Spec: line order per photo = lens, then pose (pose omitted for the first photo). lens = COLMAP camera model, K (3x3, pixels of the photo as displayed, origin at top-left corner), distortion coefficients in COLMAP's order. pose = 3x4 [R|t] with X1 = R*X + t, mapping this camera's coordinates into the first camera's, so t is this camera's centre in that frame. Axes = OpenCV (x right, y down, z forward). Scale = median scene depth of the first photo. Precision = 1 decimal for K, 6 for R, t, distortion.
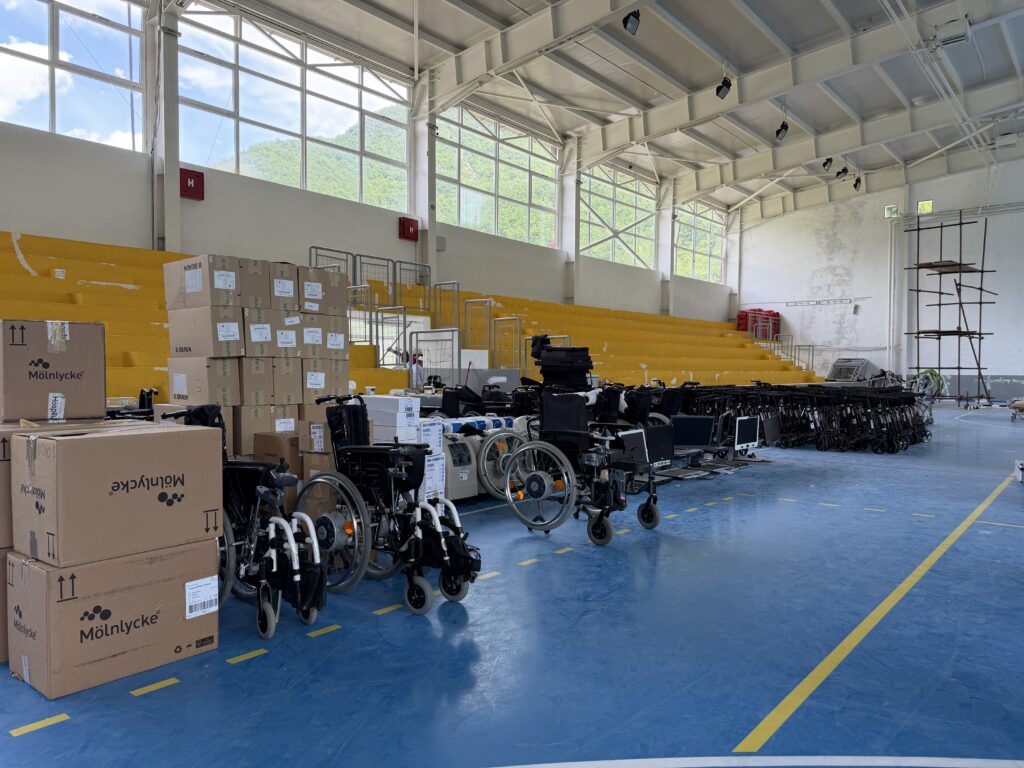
lens RADIAL K [[723.5, 0, 512.0], [0, 723.5, 384.0], [0, 0, 1]] dist [0.036724, -0.035016]
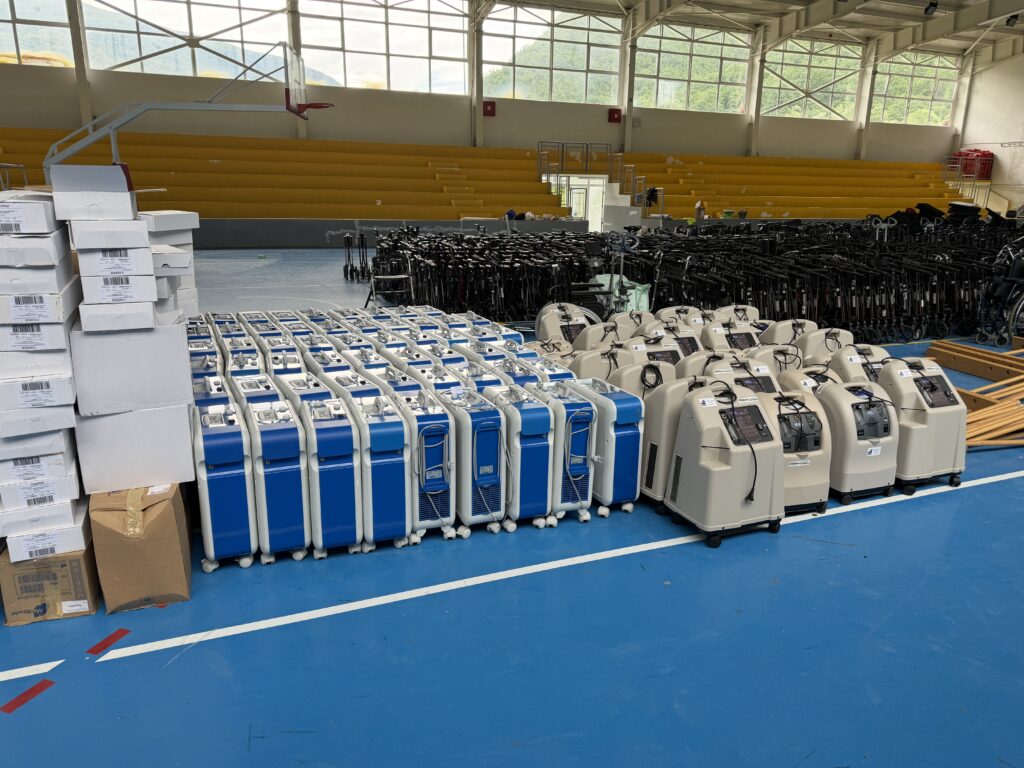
lens RADIAL K [[723.5, 0, 512.0], [0, 723.5, 384.0], [0, 0, 1]] dist [0.036724, -0.035016]
pose [[0.882924, 0.129568, -0.451285, 0.308353], [-0.021229, 0.971202, 0.237308, -0.005627], [0.469037, -0.199945, 0.860248, -0.423283]]
